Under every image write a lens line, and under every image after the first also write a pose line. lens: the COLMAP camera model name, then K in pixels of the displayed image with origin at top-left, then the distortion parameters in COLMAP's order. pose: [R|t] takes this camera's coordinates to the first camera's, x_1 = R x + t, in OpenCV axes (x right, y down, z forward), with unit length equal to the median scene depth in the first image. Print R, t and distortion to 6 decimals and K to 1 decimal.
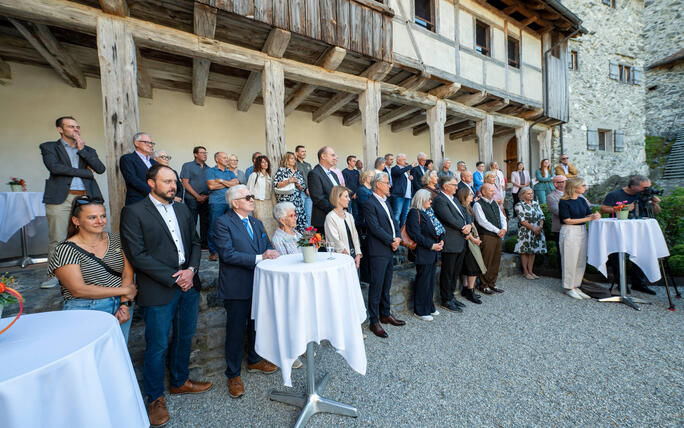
lens RADIAL K [[267.5, 0, 342.5], [0, 267.5, 213.4], [0, 0, 1]] dist [0.000743, 0.000053]
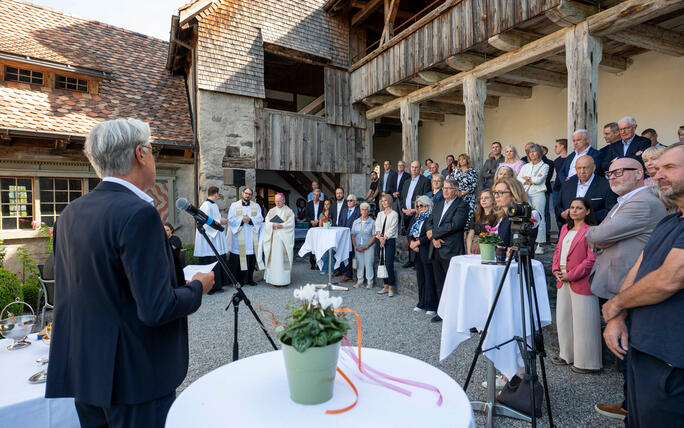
lens RADIAL K [[392.7, 0, 341.4], [0, 392.7, 210.5], [0, 0, 1]] dist [0.020470, 0.000173]
pose [[-0.081430, 0.068106, -0.994349, 1.363196], [-0.010223, 0.997553, 0.069162, -0.093980], [0.996627, 0.015797, -0.080535, 0.552201]]
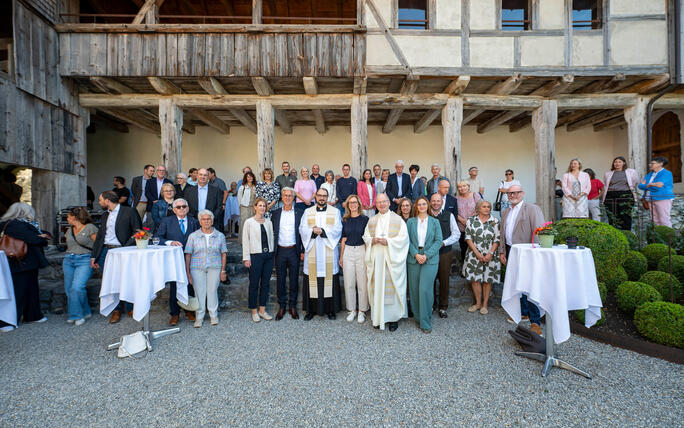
lens RADIAL K [[267.5, 0, 336.8], [0, 267.5, 210.4], [0, 0, 1]] dist [0.000743, 0.000053]
pose [[0.863438, 0.033422, -0.503347, 0.654620], [-0.041516, 0.999126, -0.004874, -0.038177], [0.502744, 0.025105, 0.864071, 0.069840]]
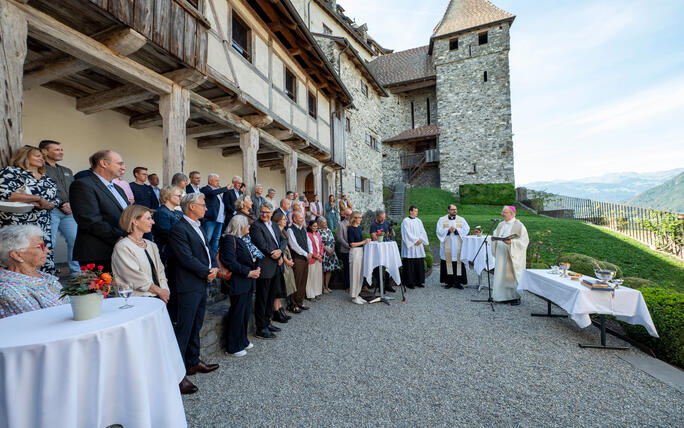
lens RADIAL K [[267.5, 0, 342.8], [0, 267.5, 214.8], [0, 0, 1]] dist [0.000743, 0.000053]
pose [[0.760407, 0.047658, 0.647695, -0.031805], [0.007382, 0.996605, -0.081998, -0.004869], [-0.649404, 0.067133, 0.757474, 0.029032]]
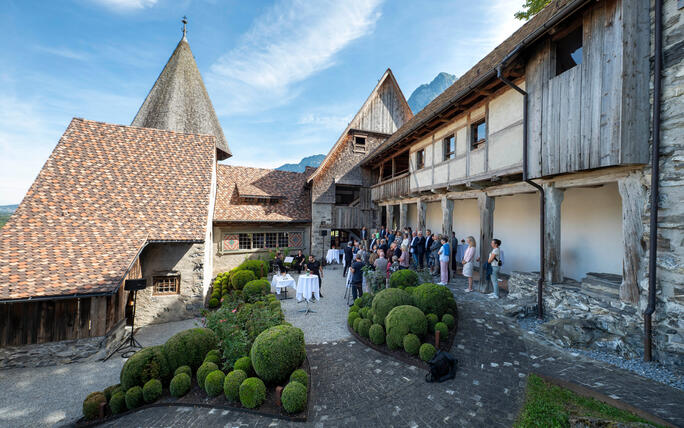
lens RADIAL K [[267.5, 0, 343.3], [0, 267.5, 215.9], [0, 0, 1]] dist [0.000743, 0.000053]
pose [[-0.340357, 0.034184, -0.939675, 2.727420], [-0.021633, 0.998790, 0.044170, -0.477672], [0.940048, 0.035361, -0.339205, 1.309374]]
